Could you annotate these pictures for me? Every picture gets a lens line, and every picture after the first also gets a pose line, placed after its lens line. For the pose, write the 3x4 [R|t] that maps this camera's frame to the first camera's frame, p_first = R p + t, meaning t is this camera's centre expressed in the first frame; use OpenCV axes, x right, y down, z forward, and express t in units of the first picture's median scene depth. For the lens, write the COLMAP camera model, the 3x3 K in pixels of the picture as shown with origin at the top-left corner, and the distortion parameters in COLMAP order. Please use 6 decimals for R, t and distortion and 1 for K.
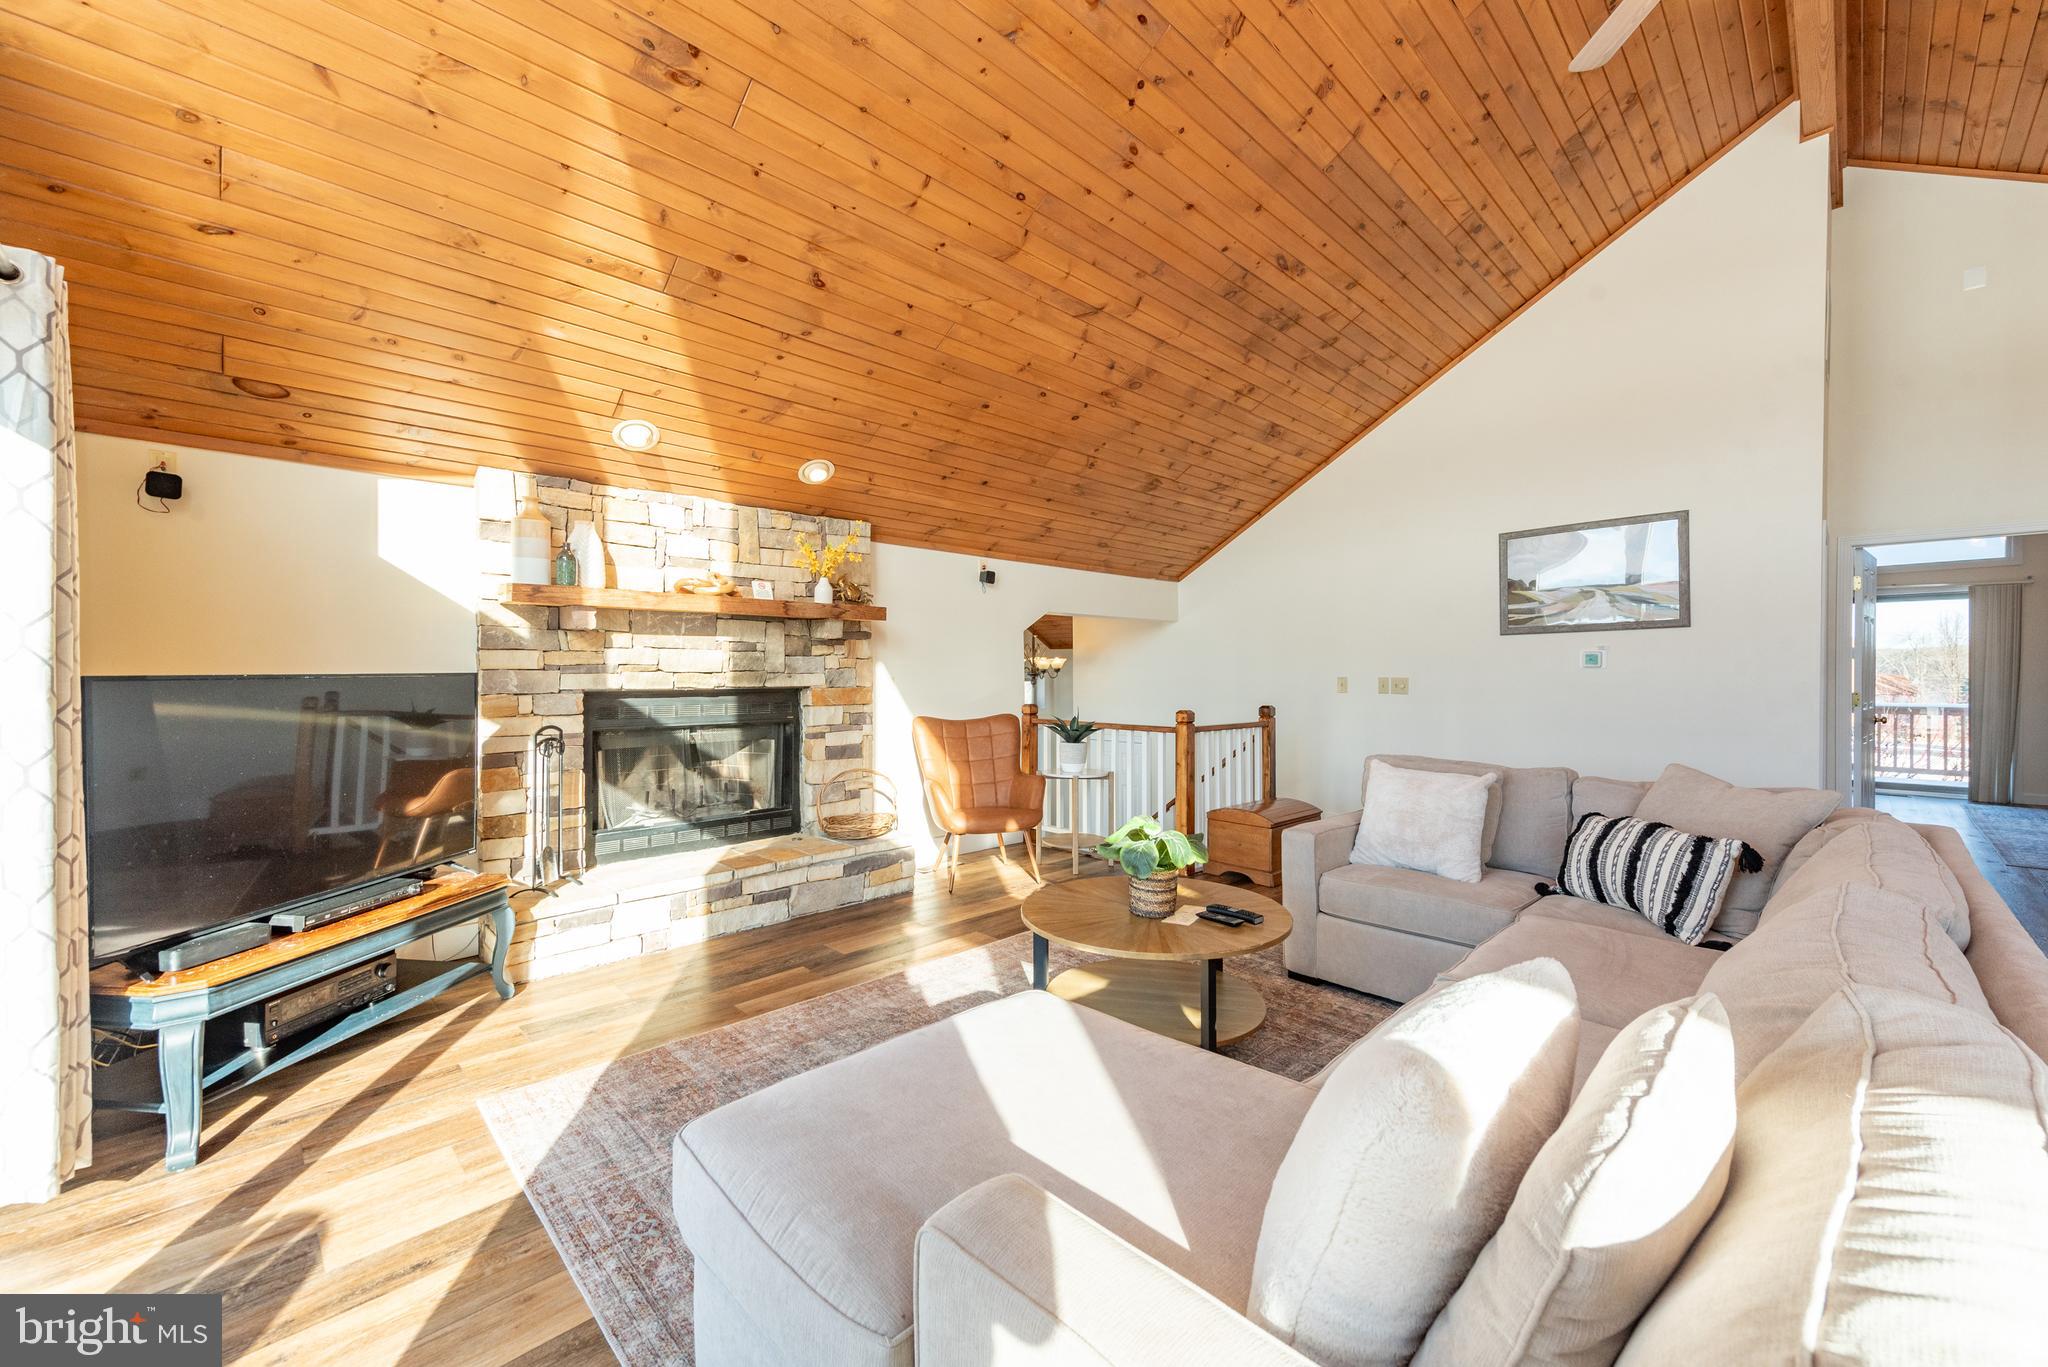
lens RADIAL K [[818.6, 0, 930.1], [0, 818.6, 670.3], [0, 0, 1]] dist [0.017089, -0.005510]
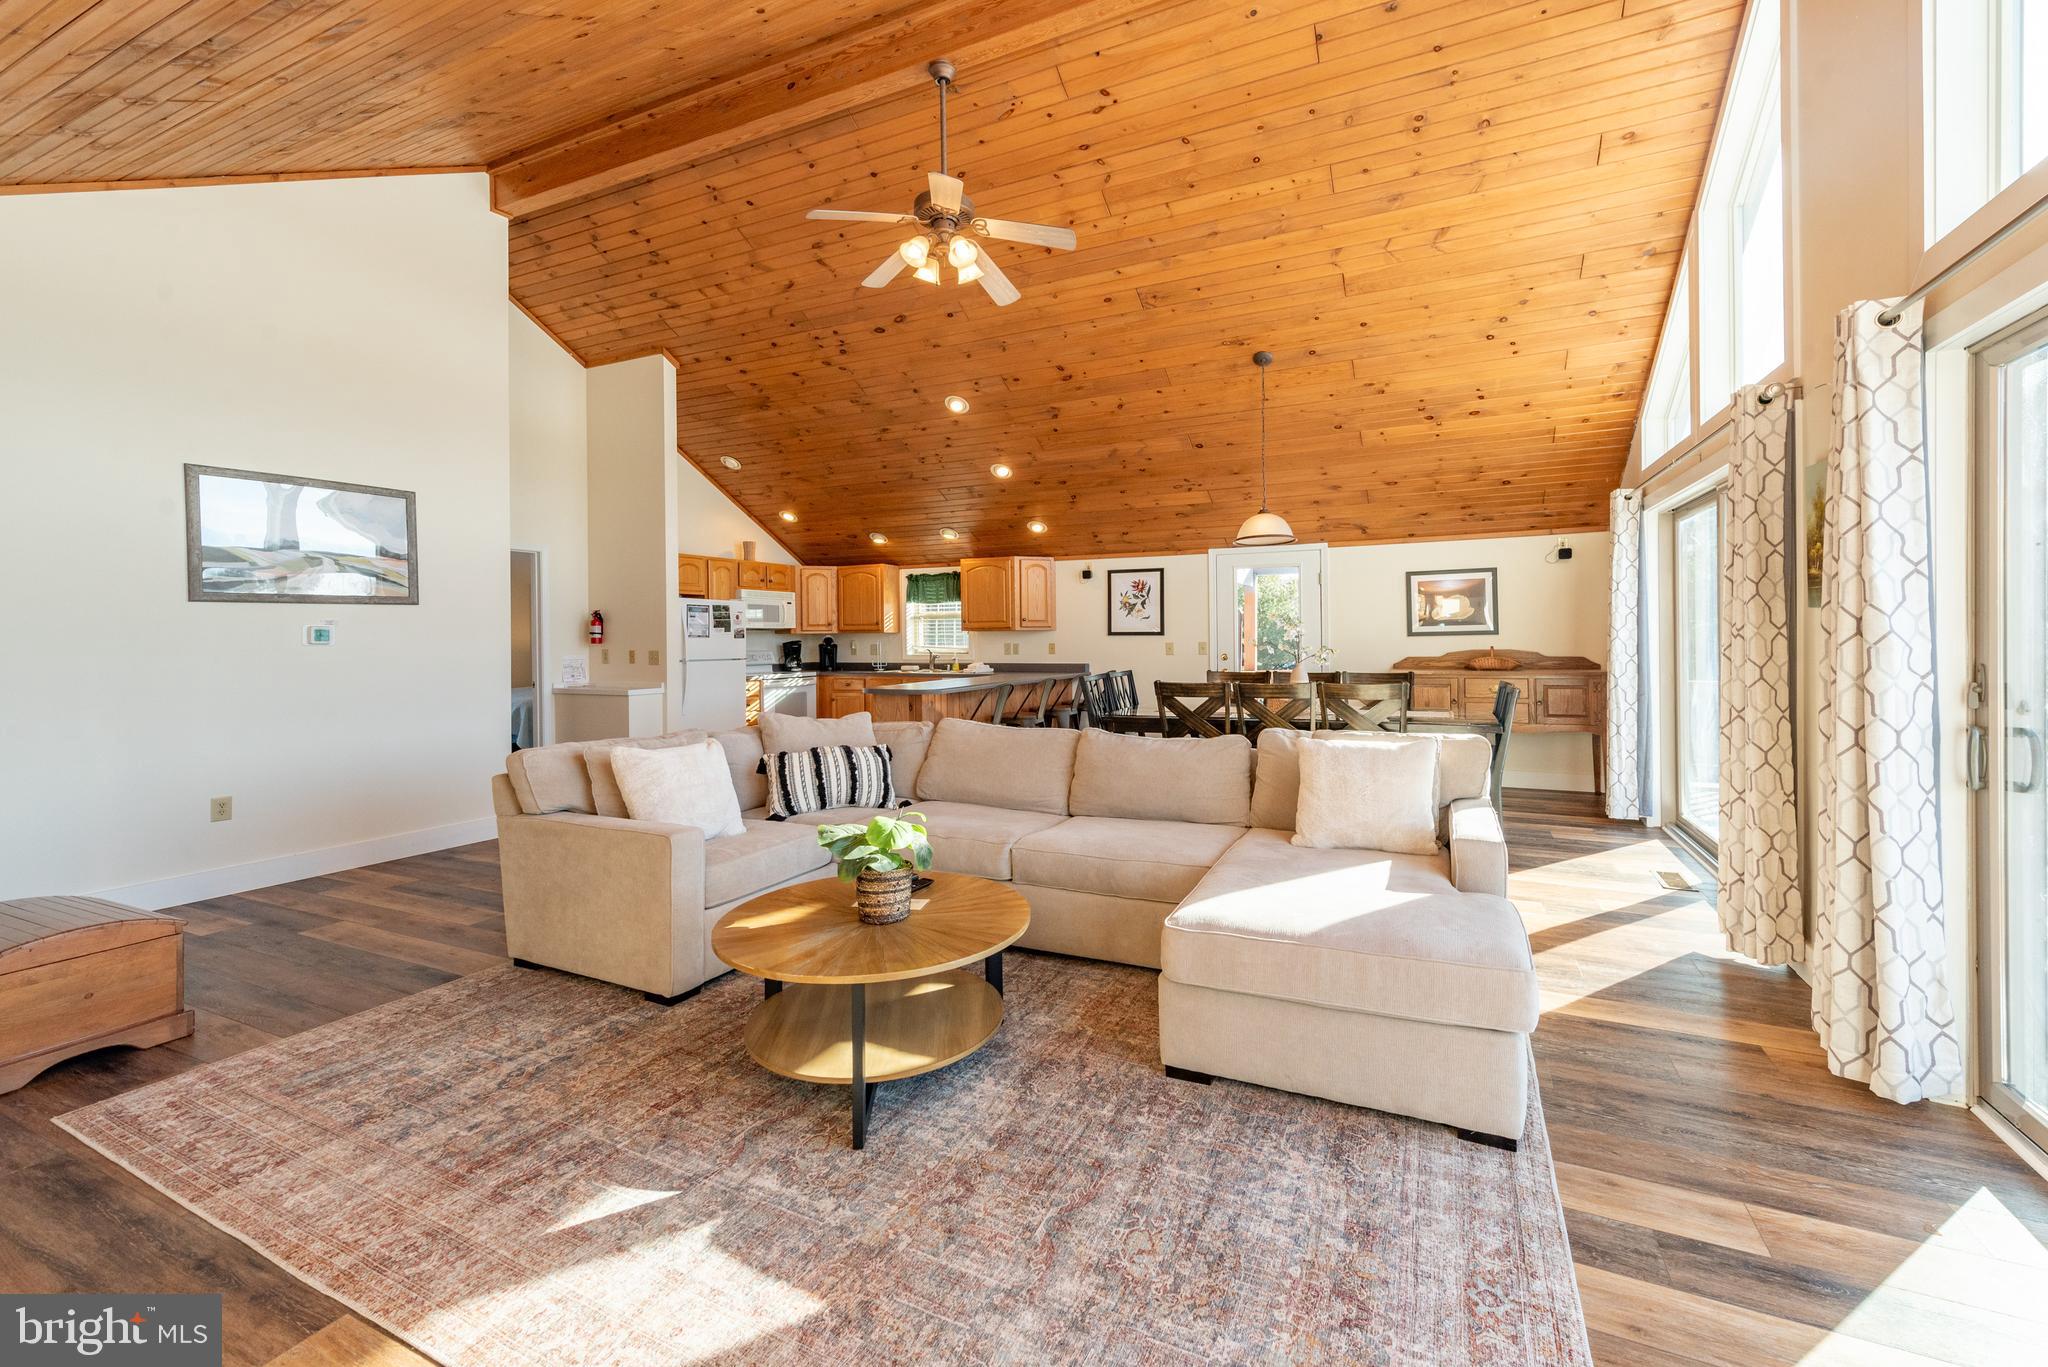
lens RADIAL K [[764.0, 0, 1093.9], [0, 764.0, 642.6], [0, 0, 1]] dist [0.010144, -0.000585]
pose [[-0.416545, -0.004323, 0.909105, -0.404145], [0.002651, 0.999979, 0.005970, -0.009032], [-0.909111, 0.004897, -0.416525, 0.759463]]
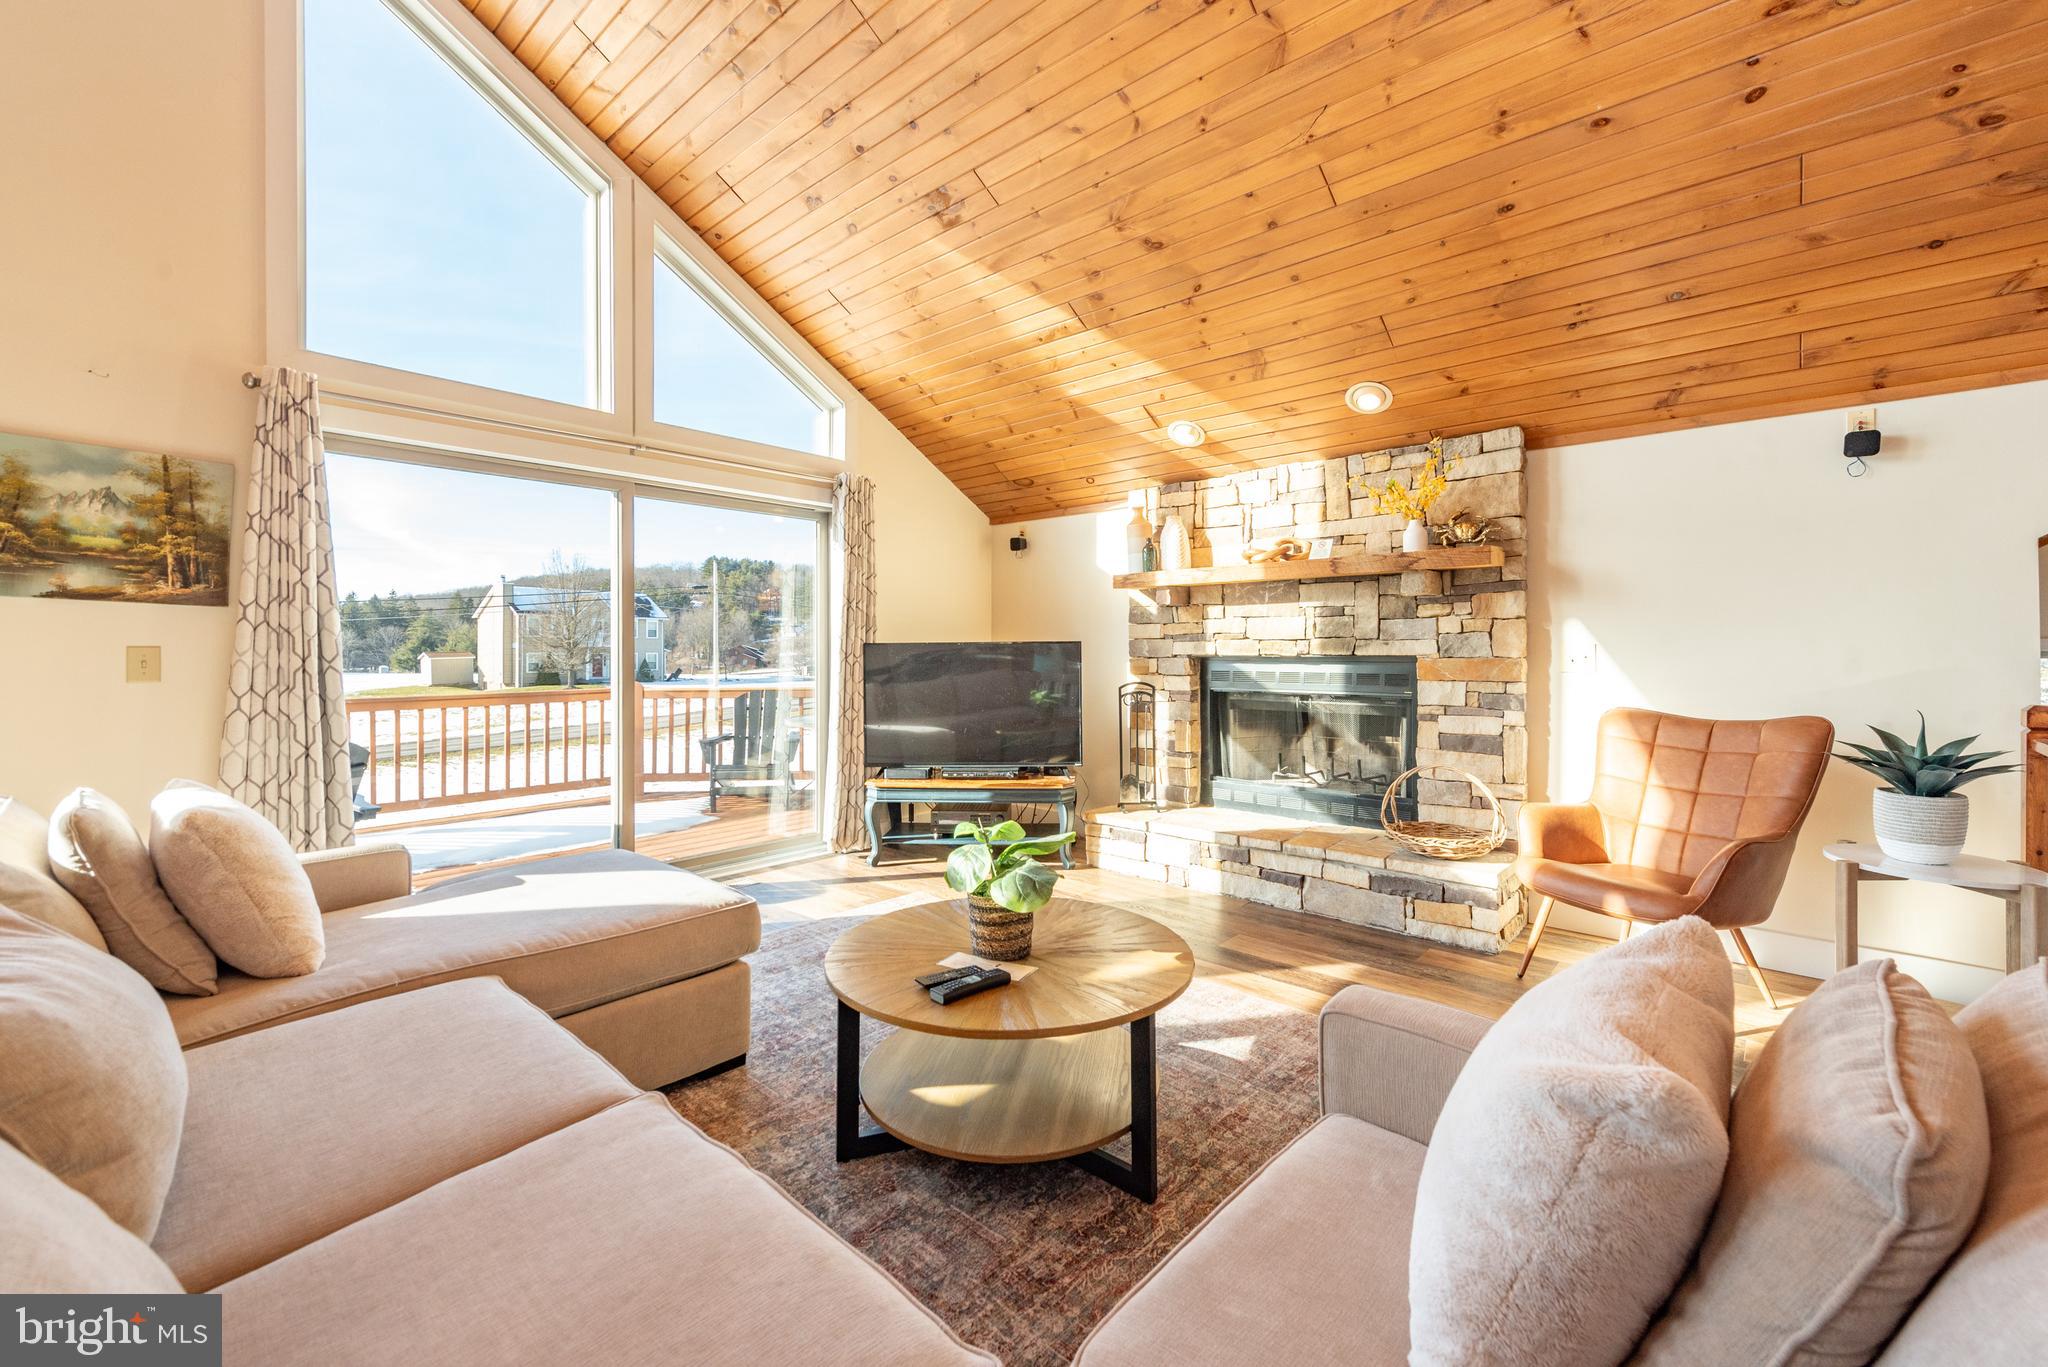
lens RADIAL K [[818.6, 0, 1113.5], [0, 818.6, 647.6], [0, 0, 1]] dist [0.017089, -0.005510]
pose [[0.160060, -0.001866, -0.987106, 0.689388], [0.006116, 0.999981, -0.000899, 0.011805], [0.987088, -0.005893, 0.160068, 0.651974]]
